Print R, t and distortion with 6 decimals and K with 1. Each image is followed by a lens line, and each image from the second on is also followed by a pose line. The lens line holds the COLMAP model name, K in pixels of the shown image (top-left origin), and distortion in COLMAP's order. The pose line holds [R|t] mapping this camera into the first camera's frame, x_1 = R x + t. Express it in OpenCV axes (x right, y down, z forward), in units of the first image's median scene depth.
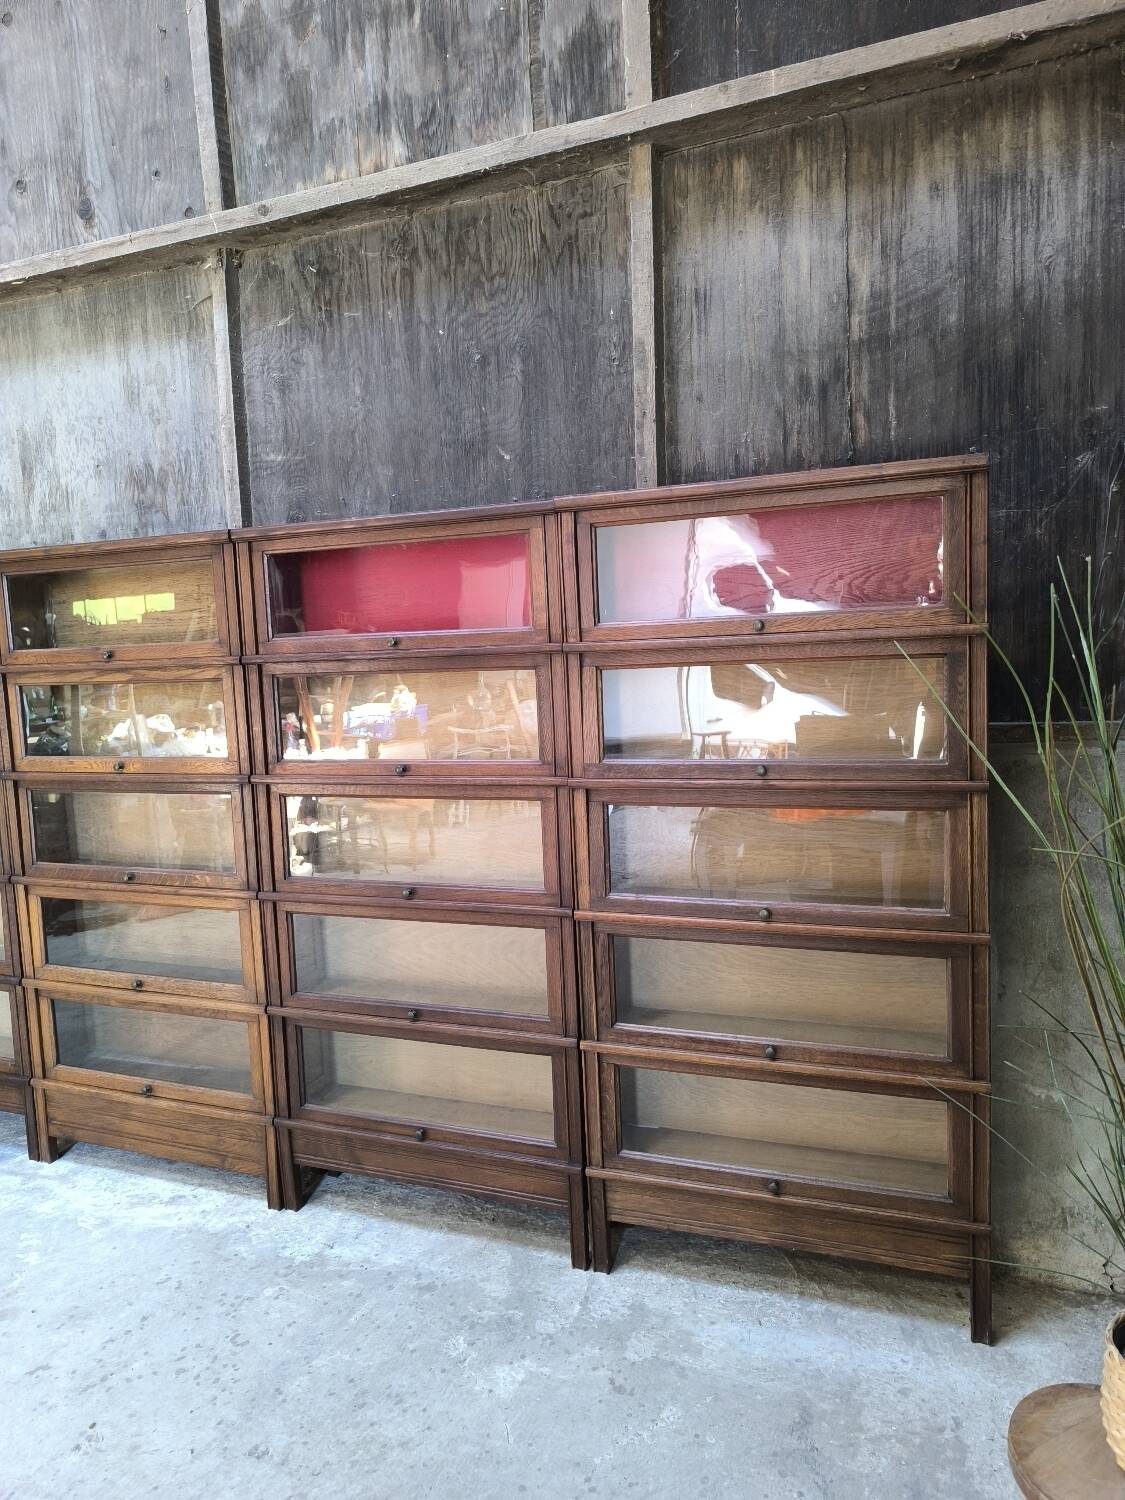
lens RADIAL K [[1029.5, 0, 559.0], [0, 1029.5, 746.8], [0, 0, 1]] dist [0.027974, -0.031431]
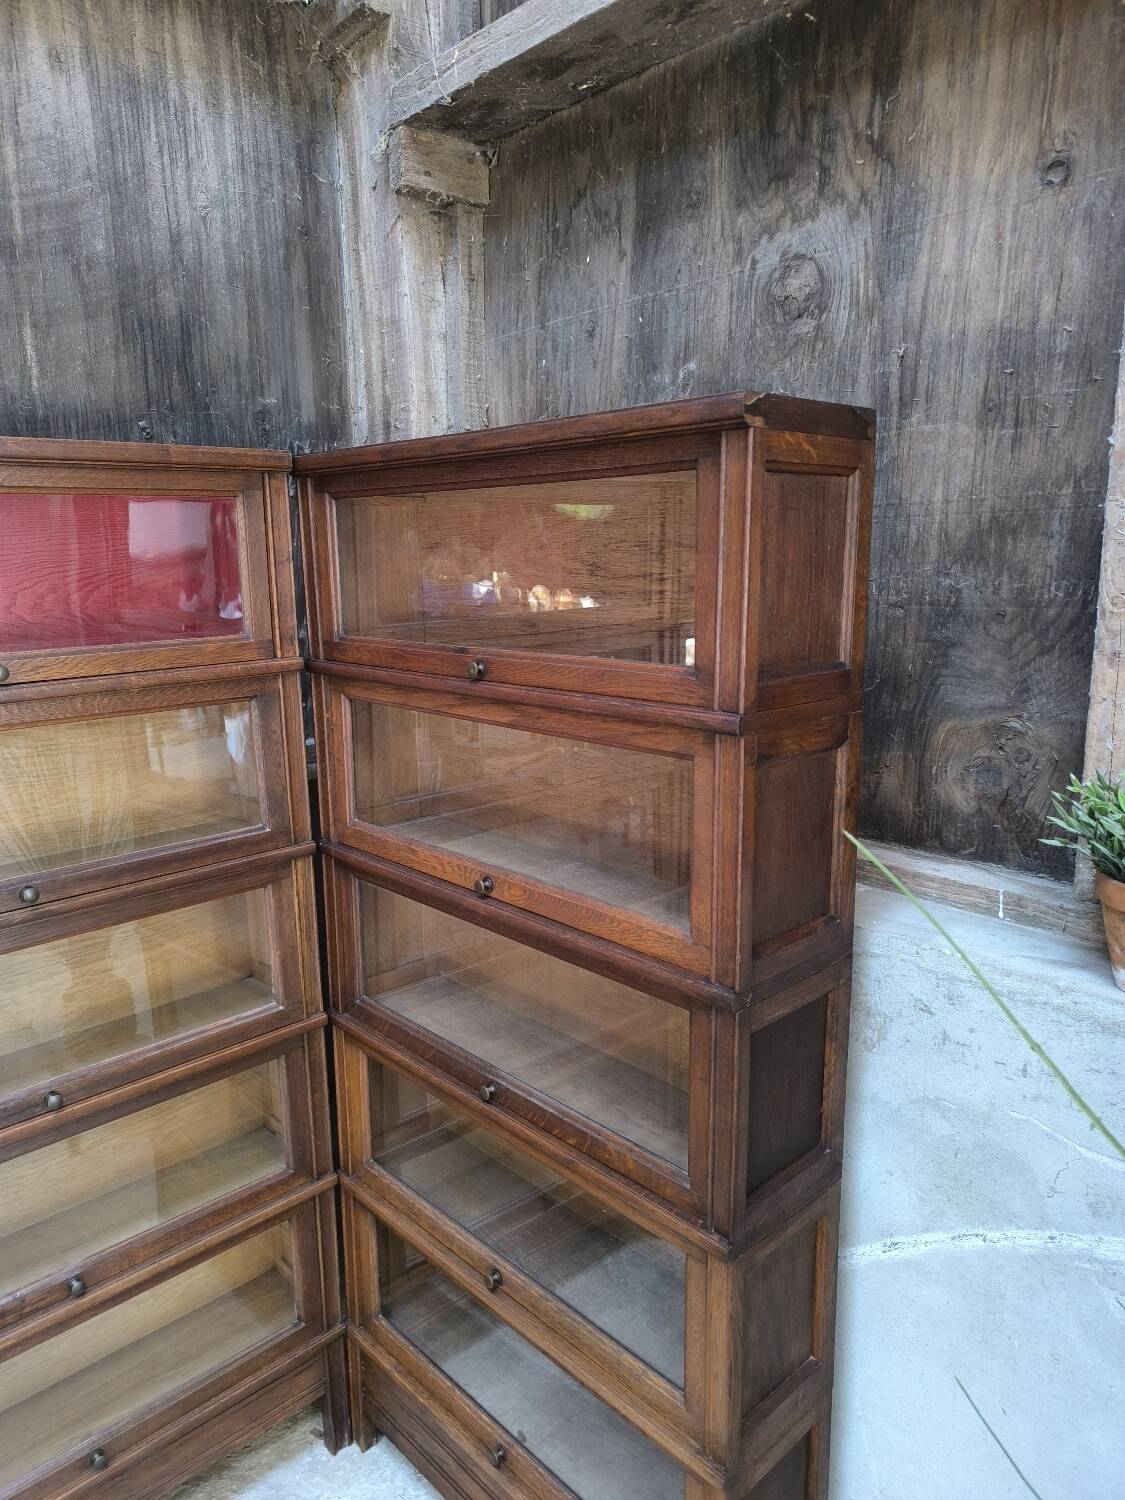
lens RADIAL K [[1030.5, 0, 562.1], [0, 1030.5, 748.4], [0, 0, 1]] dist [0.027975, -0.032201]
pose [[0.441576, -0.139593, 0.886298, -0.165456], [0.095452, 0.989526, 0.108295, -0.079444], [-0.892132, 0.036778, 0.450275, 0.299448]]
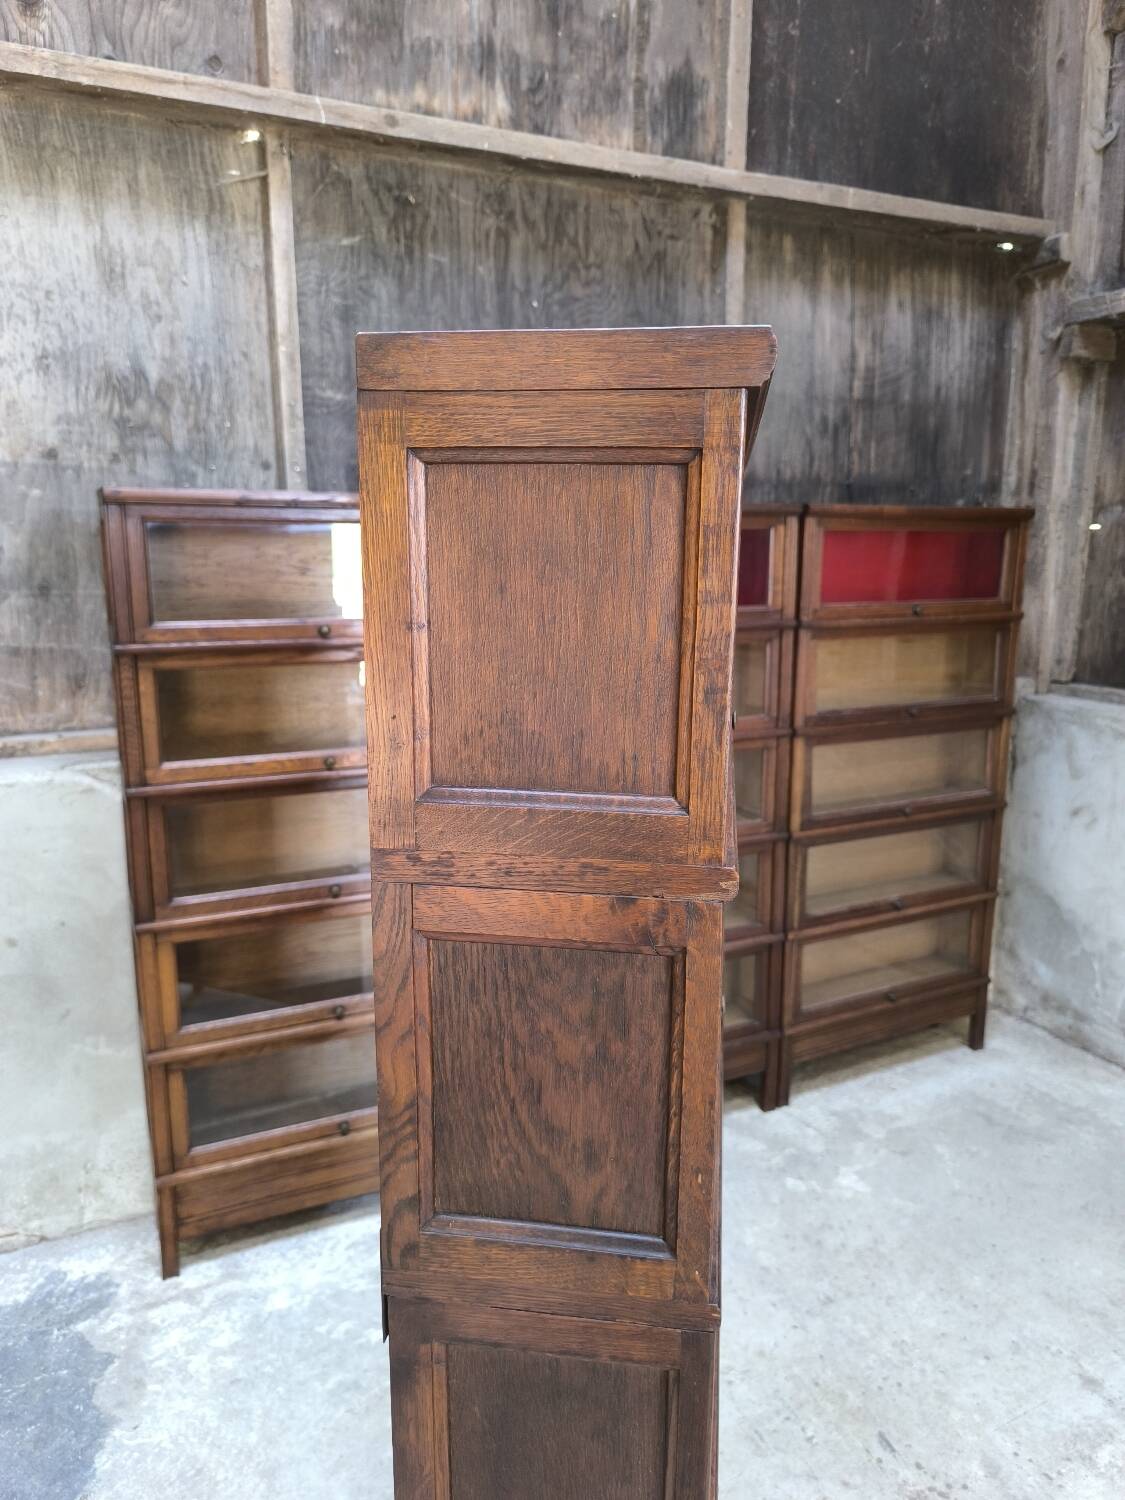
lens RADIAL K [[1040.2, 0, 560.3], [0, 1040.2, 748.9], [0, 0, 1]] dist [0.013346, -0.023870]
pose [[0.679510, -0.095357, 0.727443, -0.895557], [0.046722, 0.995129, 0.086804, -0.055058], [-0.732177, -0.024997, 0.680656, 0.278285]]
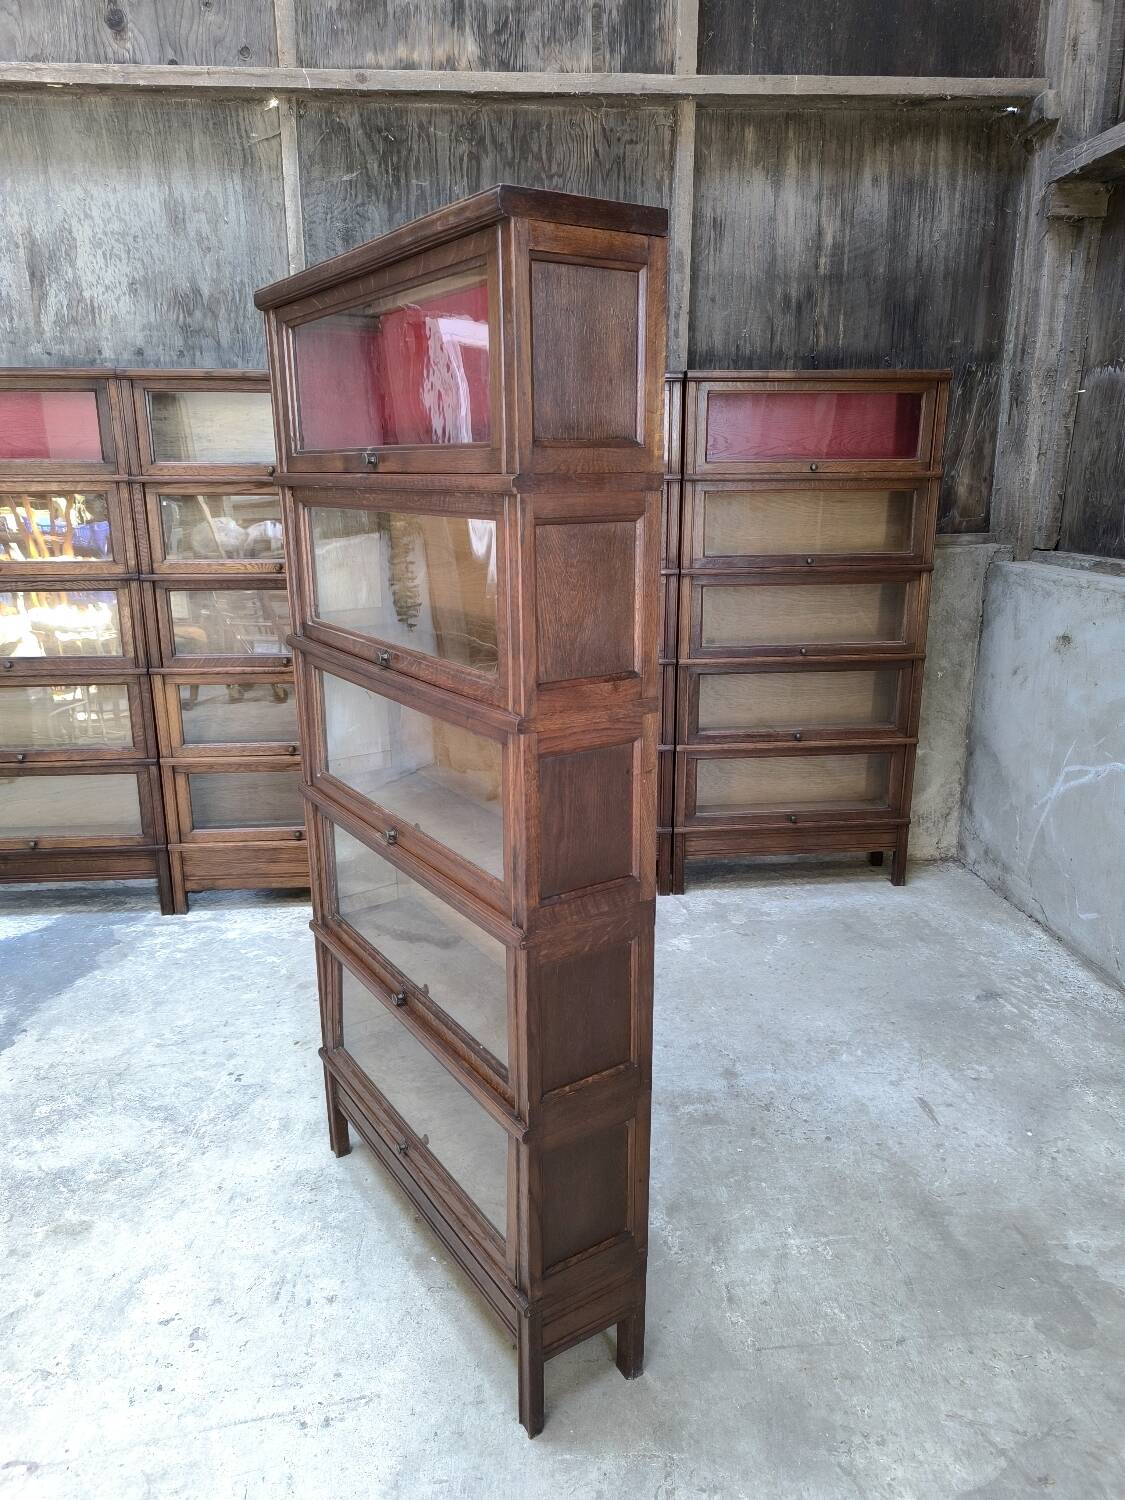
lens RADIAL K [[1029.5, 0, 559.0], [0, 1029.5, 746.8], [0, 0, 1]] dist [0.027974, -0.031431]
pose [[0.895503, -0.076228, 0.438480, -0.658192], [0.012632, 0.989179, 0.146167, 0.053000], [-0.444877, -0.125354, 0.886775, -0.216357]]
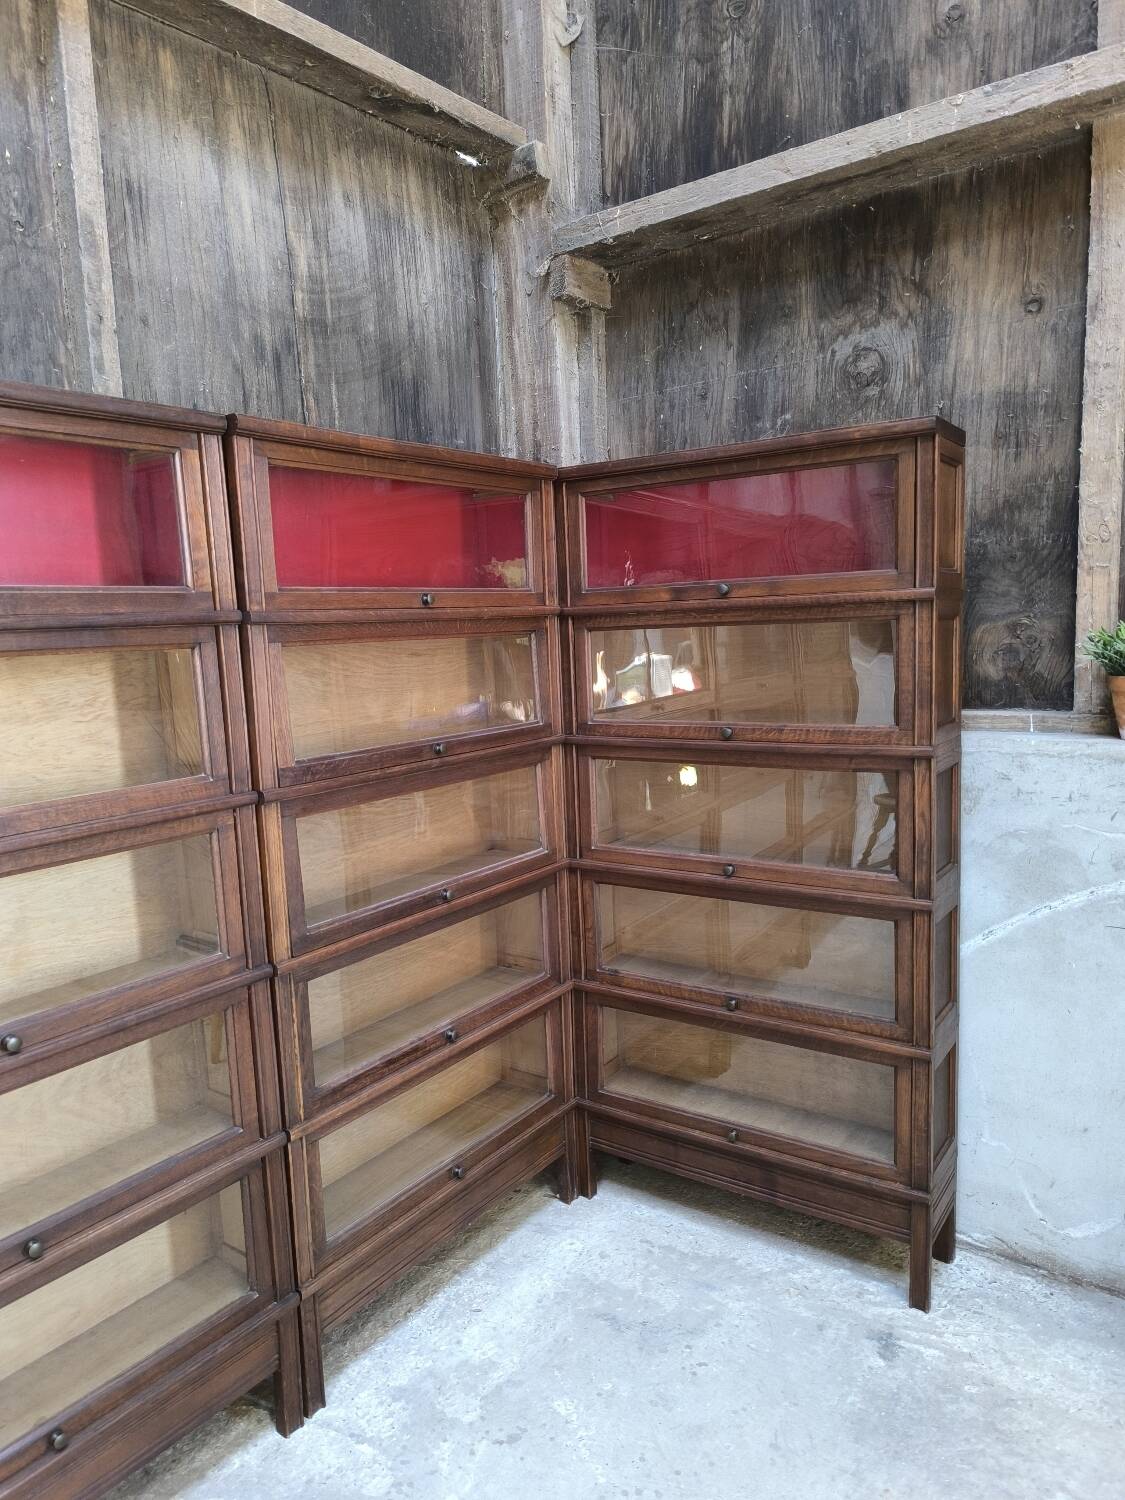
lens RADIAL K [[1028.0, 0, 561.9], [0, 1028.0, 756.5], [0, 0, 1]] dist [0.031778, -0.032477]
pose [[0.263160, -0.091486, 0.960405, -0.529520], [0.130553, 0.989714, 0.058505, -0.007915], [-0.955878, 0.109987, 0.272397, 0.467255]]
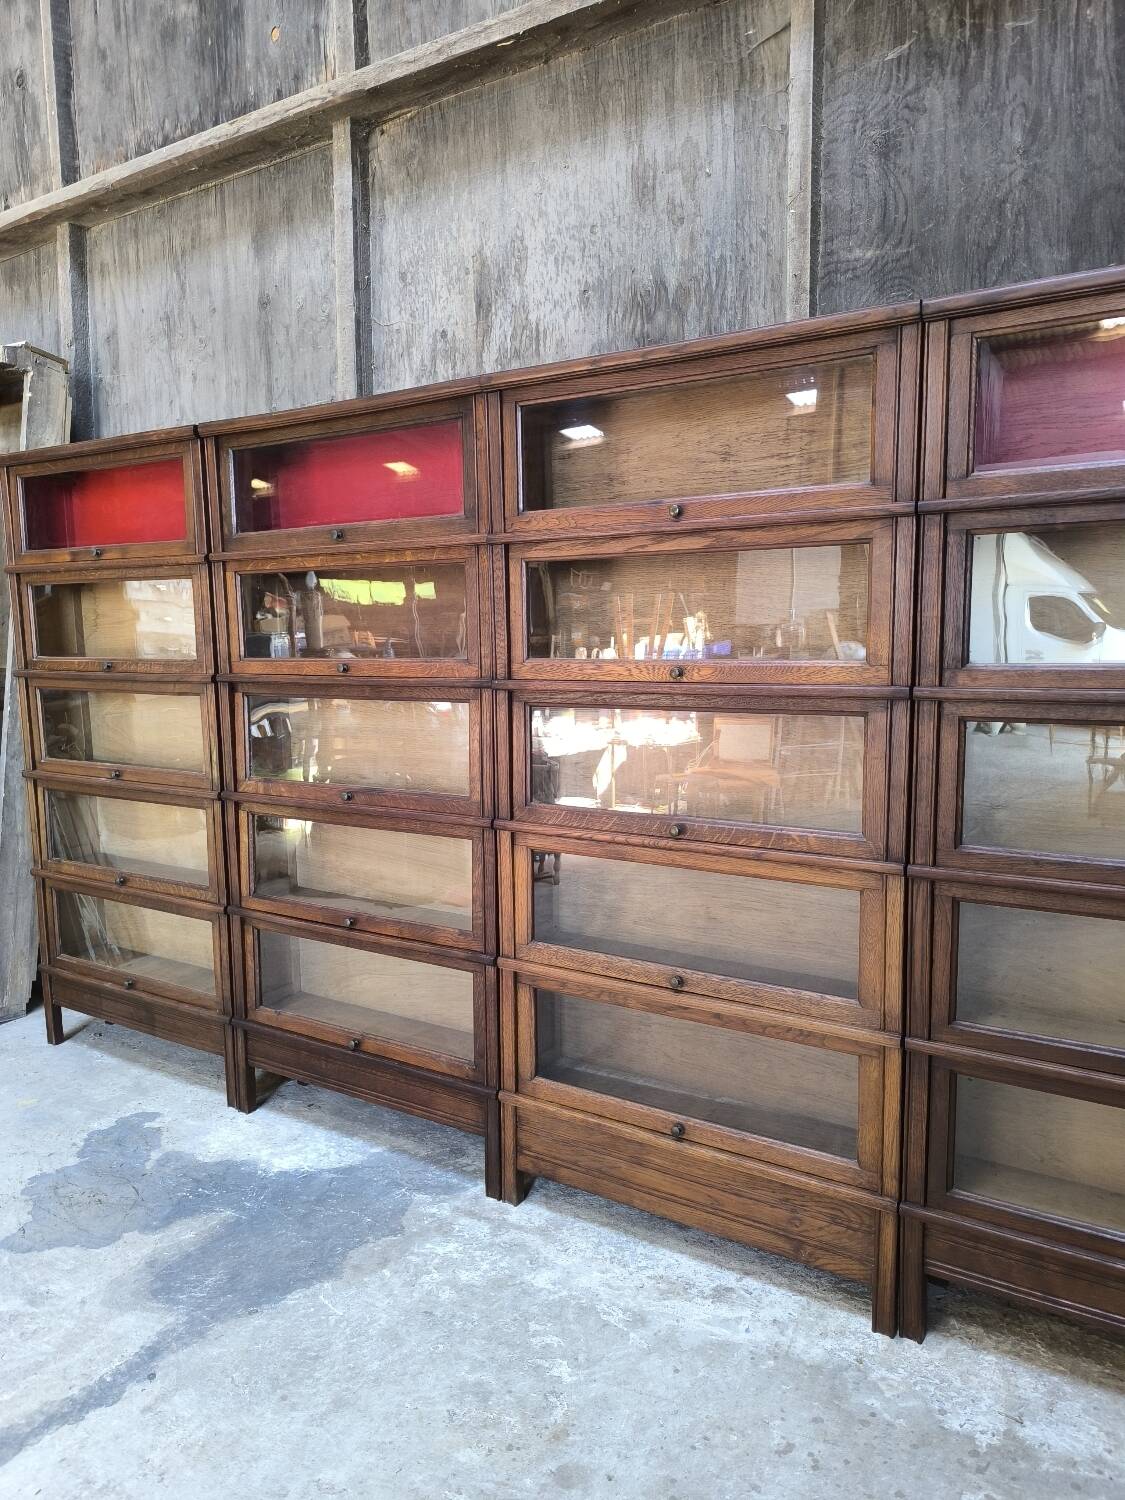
lens RADIAL K [[1028.2, 0, 570.9], [0, 1028.2, 749.9], [0, 0, 1]] dist [0.031888, -0.036015]
pose [[0.984200, 0.050315, -0.169762, -0.367605], [-0.047959, 0.998688, 0.017956, 0.061349], [0.170443, -0.009530, 0.985321, 0.292655]]
